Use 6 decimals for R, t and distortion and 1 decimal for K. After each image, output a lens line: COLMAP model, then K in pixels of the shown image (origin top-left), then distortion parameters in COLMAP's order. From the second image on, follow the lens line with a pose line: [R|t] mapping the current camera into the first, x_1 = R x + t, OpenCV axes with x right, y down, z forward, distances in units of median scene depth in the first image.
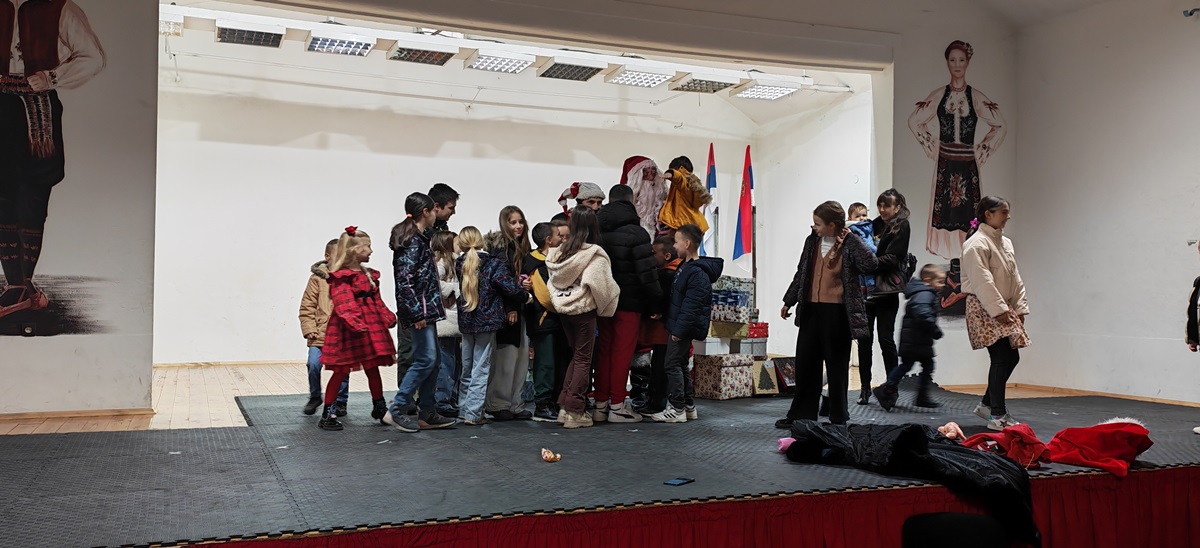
lens RADIAL K [[1017.6, 0, 614.0], [0, 1017.6, 278.9], [0, 0, 1]] dist [0.128411, -0.202582]
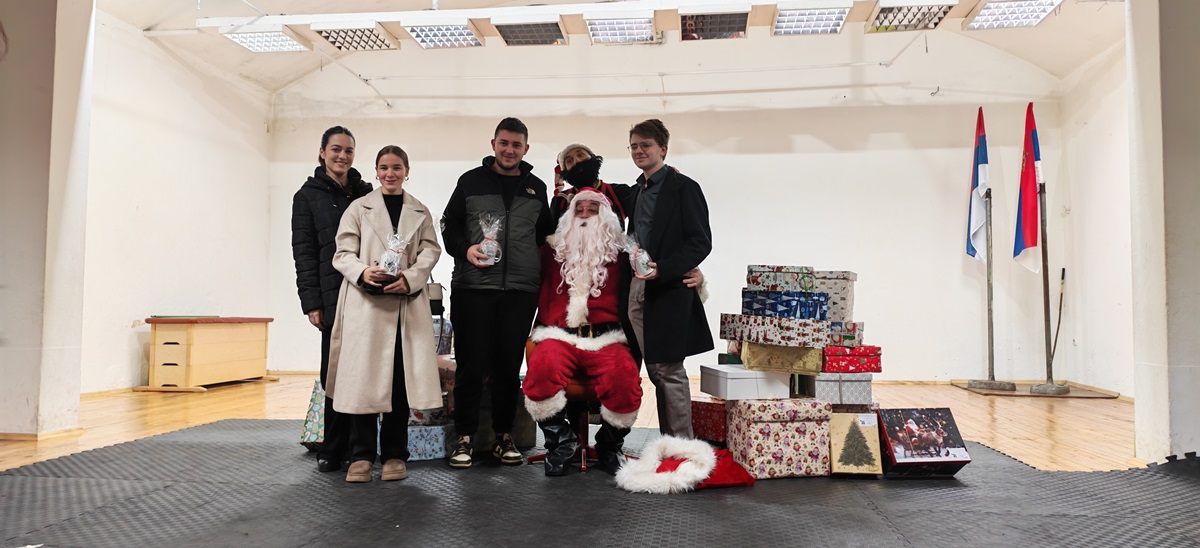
lens RADIAL K [[813.2, 0, 585.8], [0, 813.2, 269.3], [0, 0, 1]] dist [0.075900, -0.094894]
pose [[0.860150, -0.028640, -0.509237, 0.222609], [0.011461, 0.999255, -0.036841, 0.012698], [0.509913, 0.025852, 0.859838, 0.460429]]
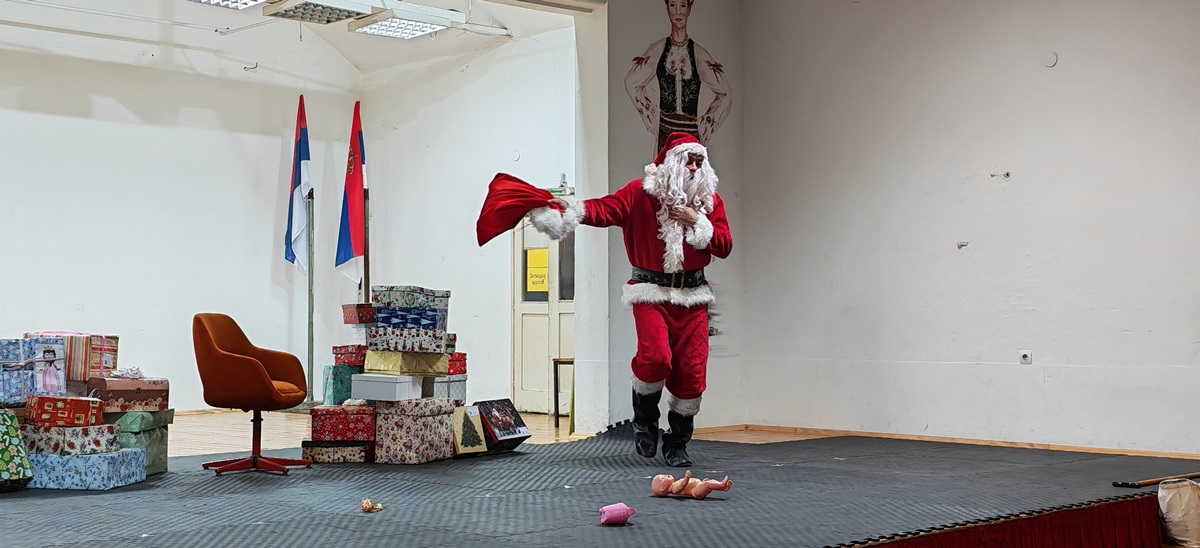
lens RADIAL K [[1479.2, 0, 589.5], [0, 1479.2, 263.0], [0, 0, 1]] dist [0.100519, 0.000000]
pose [[0.928709, 0.002240, 0.370802, -0.138084], [0.005738, 0.999775, -0.020411, 0.001537], [-0.370764, 0.021084, 0.928488, 0.004626]]
